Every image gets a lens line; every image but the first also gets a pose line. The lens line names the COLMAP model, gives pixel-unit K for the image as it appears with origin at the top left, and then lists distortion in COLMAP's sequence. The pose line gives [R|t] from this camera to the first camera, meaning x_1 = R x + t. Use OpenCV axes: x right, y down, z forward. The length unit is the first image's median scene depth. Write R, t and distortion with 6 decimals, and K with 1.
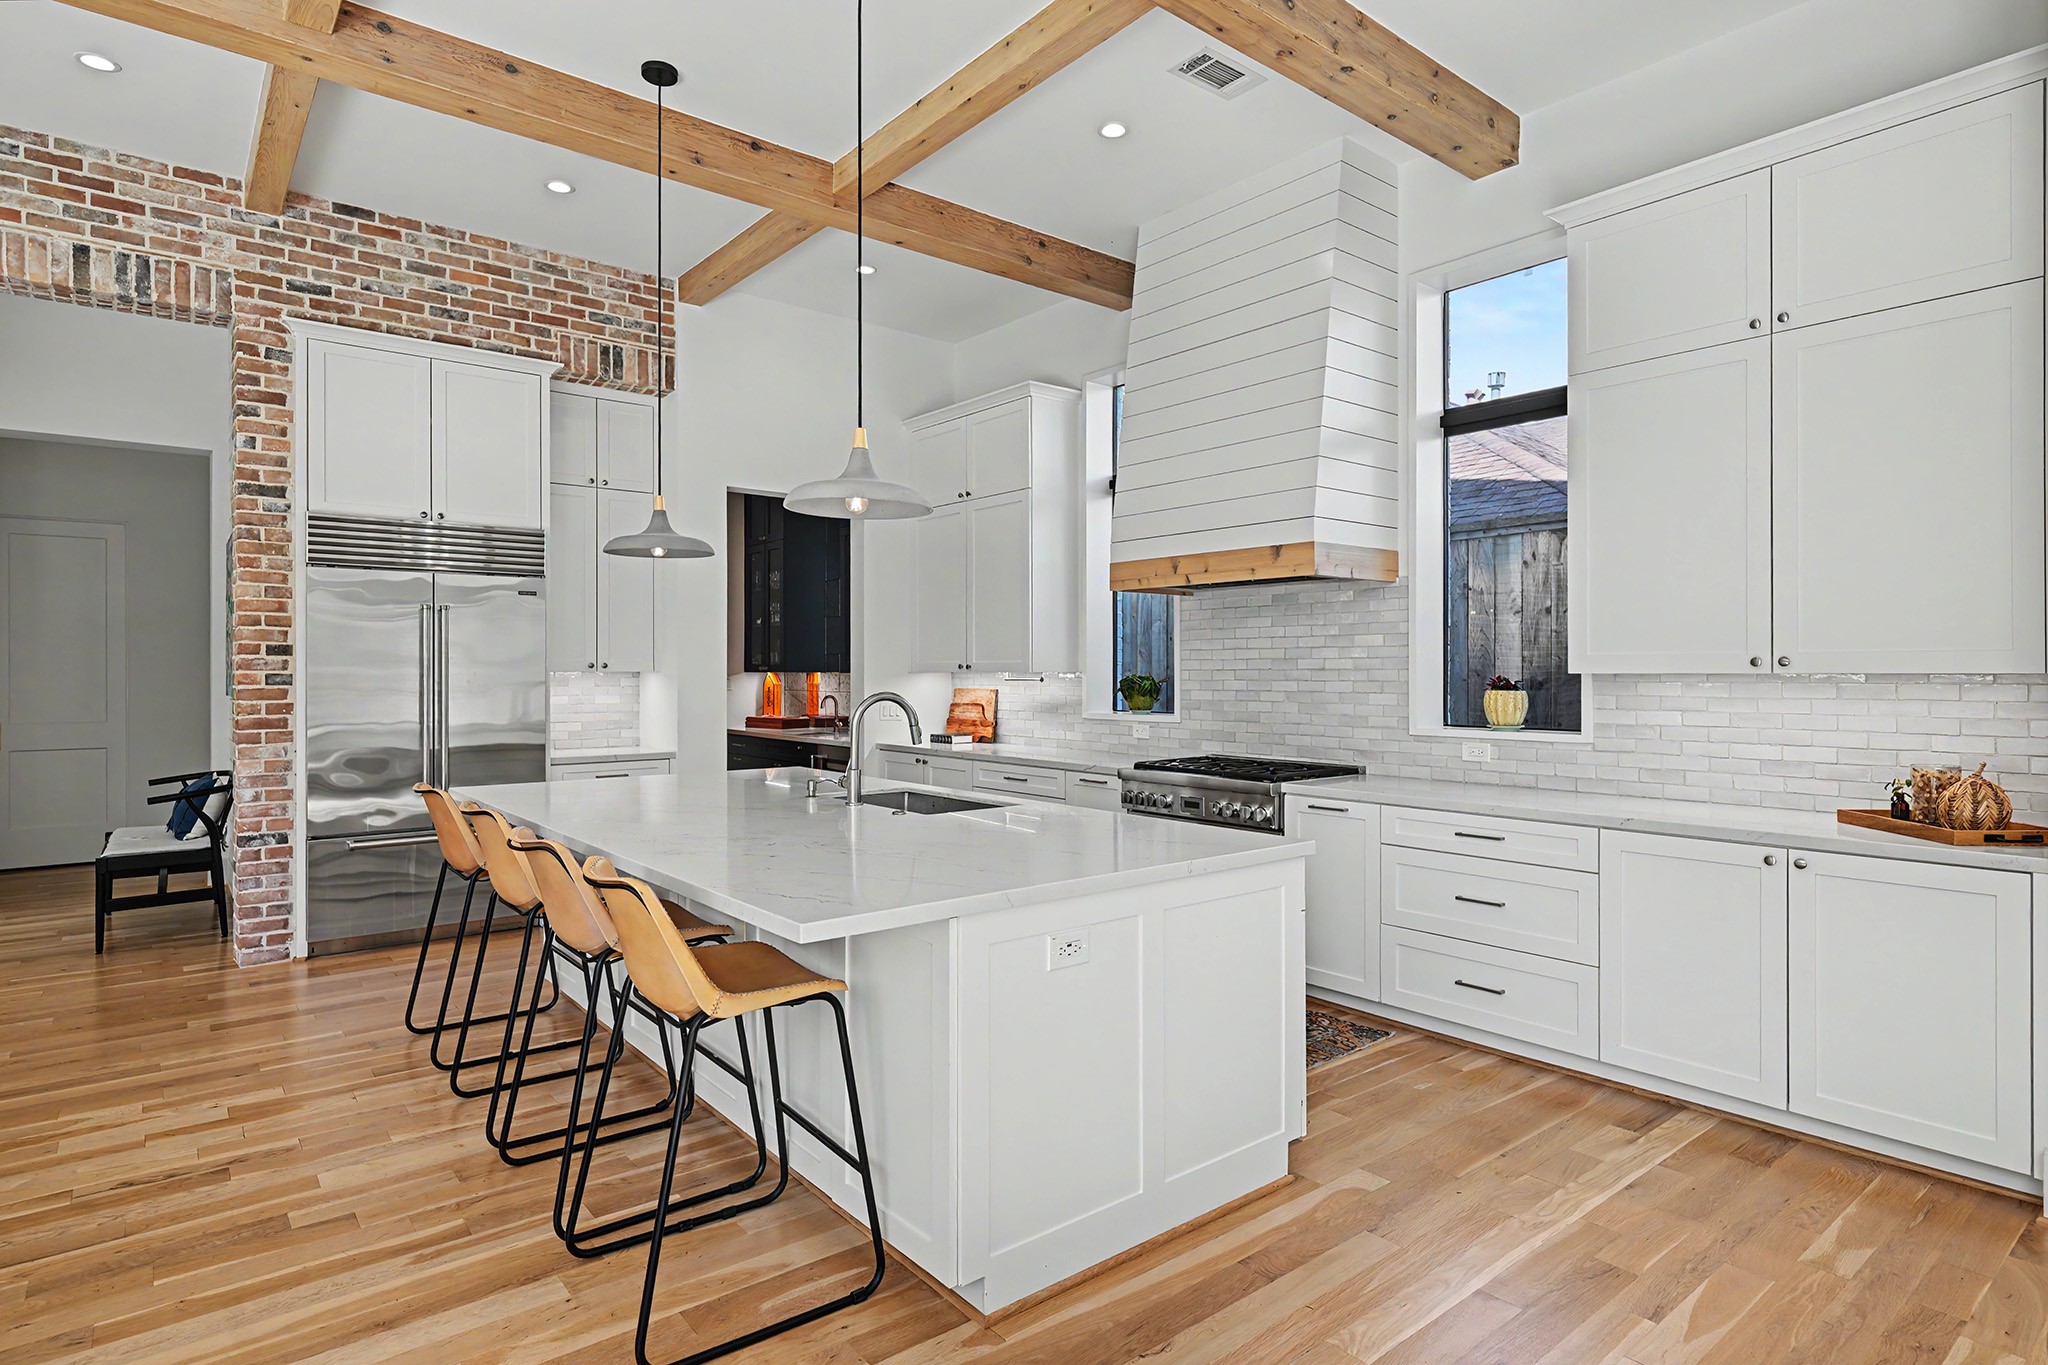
lens RADIAL K [[1085.9, 0, 1020.7], [0, 1085.9, 669.7], [0, 0, 1]] dist [-0.002434, 0.000369]
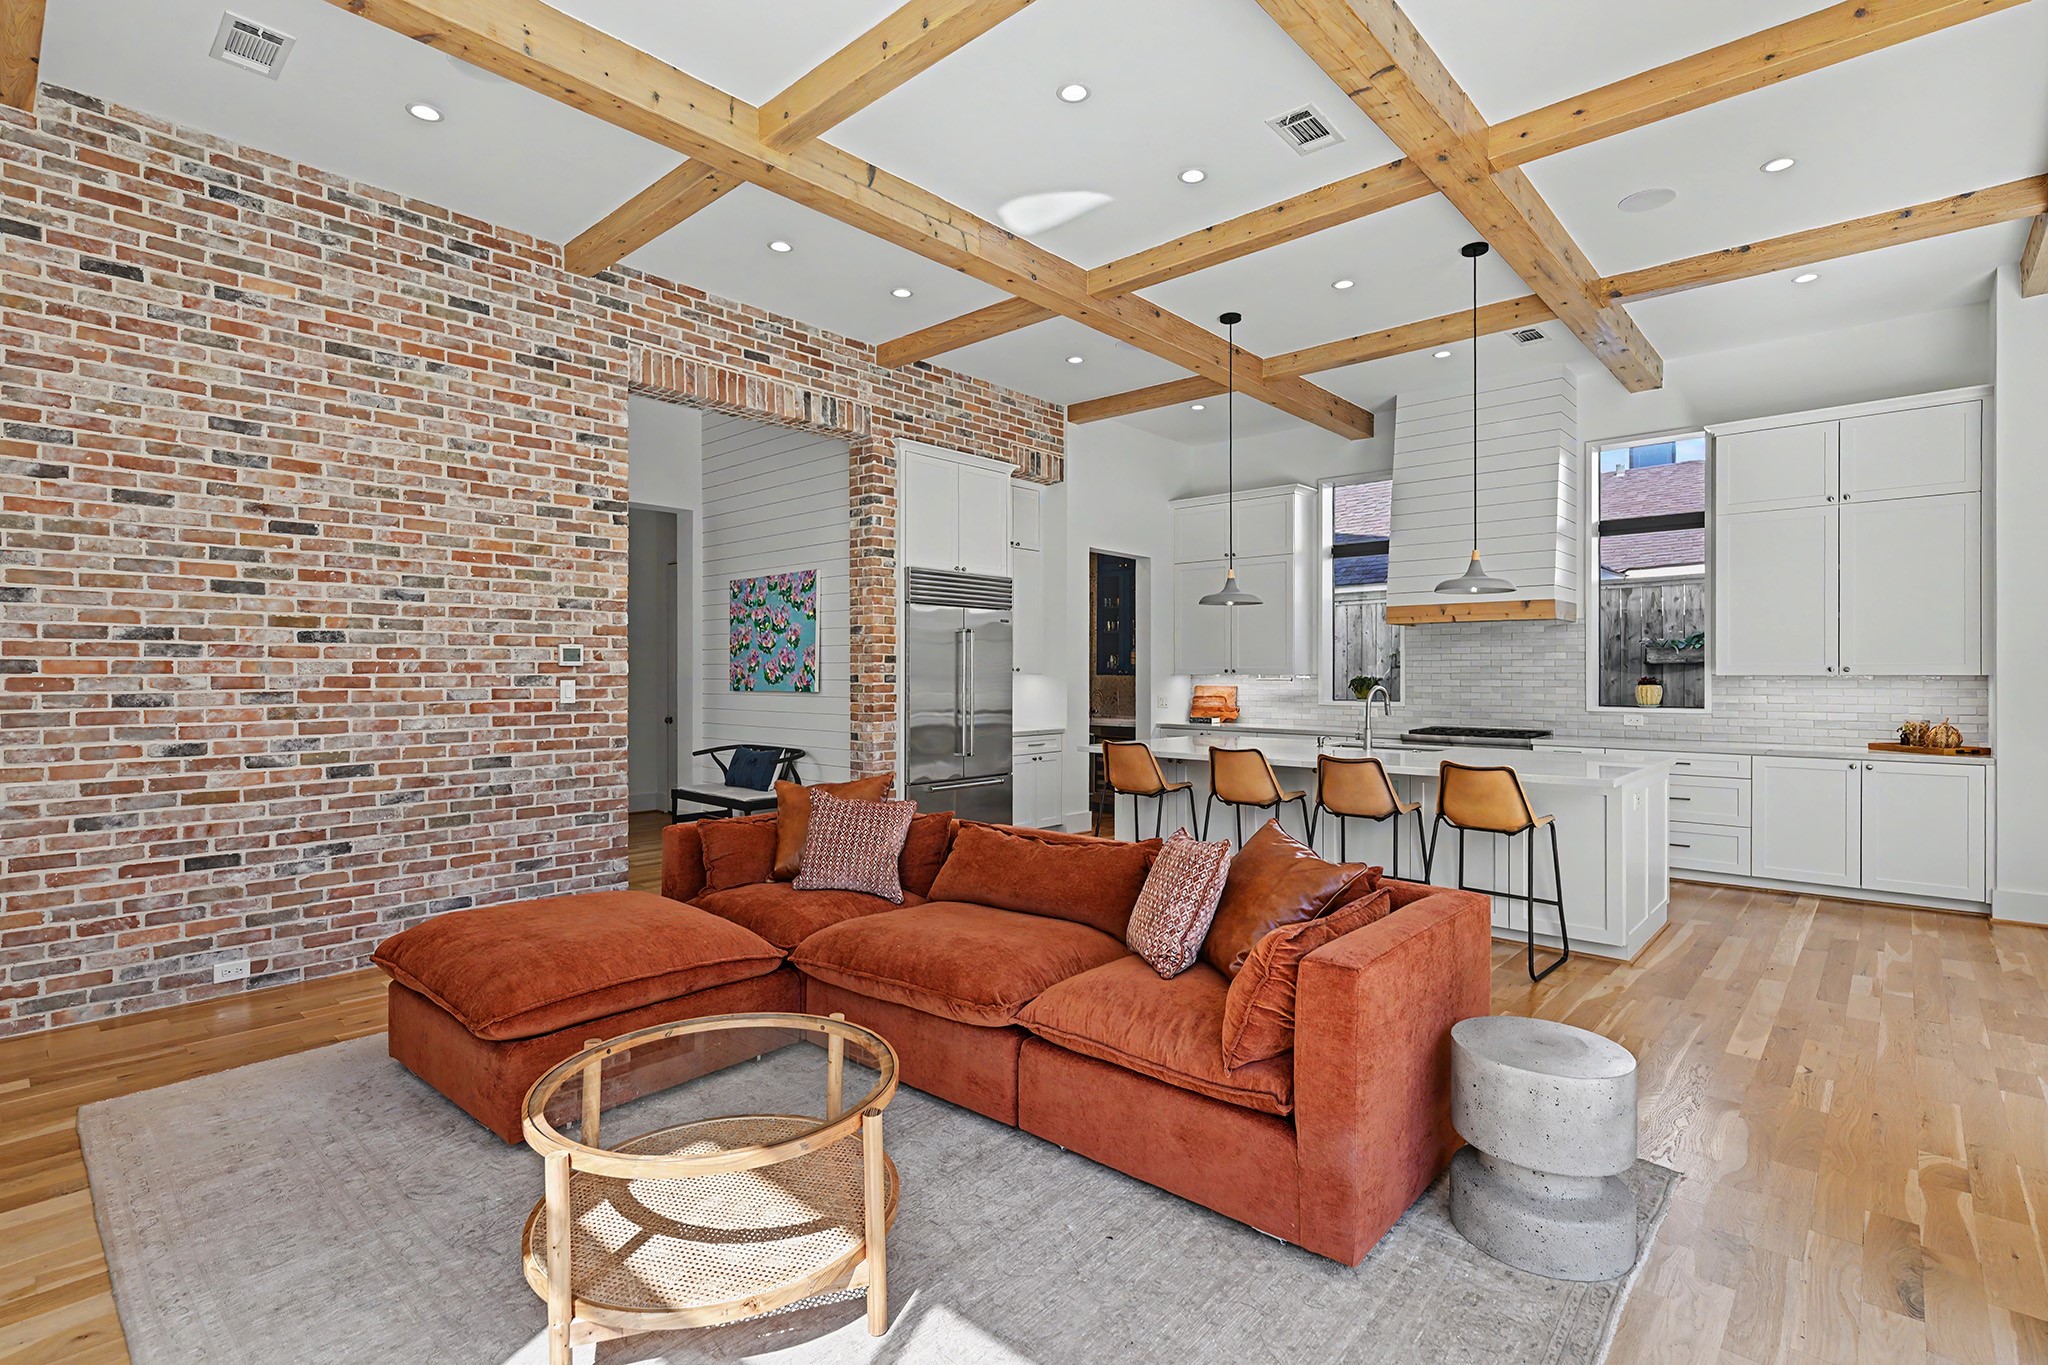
lens RADIAL K [[977.2, 0, 1020.3], [0, 977.2, 674.6], [0, 0, 1]] dist [0.002434, -0.000971]
pose [[0.987685, 0.000863, 0.156454, -0.727660], [-0.001188, 0.999997, 0.001986, 0.000225], [-0.156452, -0.002147, 0.987683, -0.366738]]
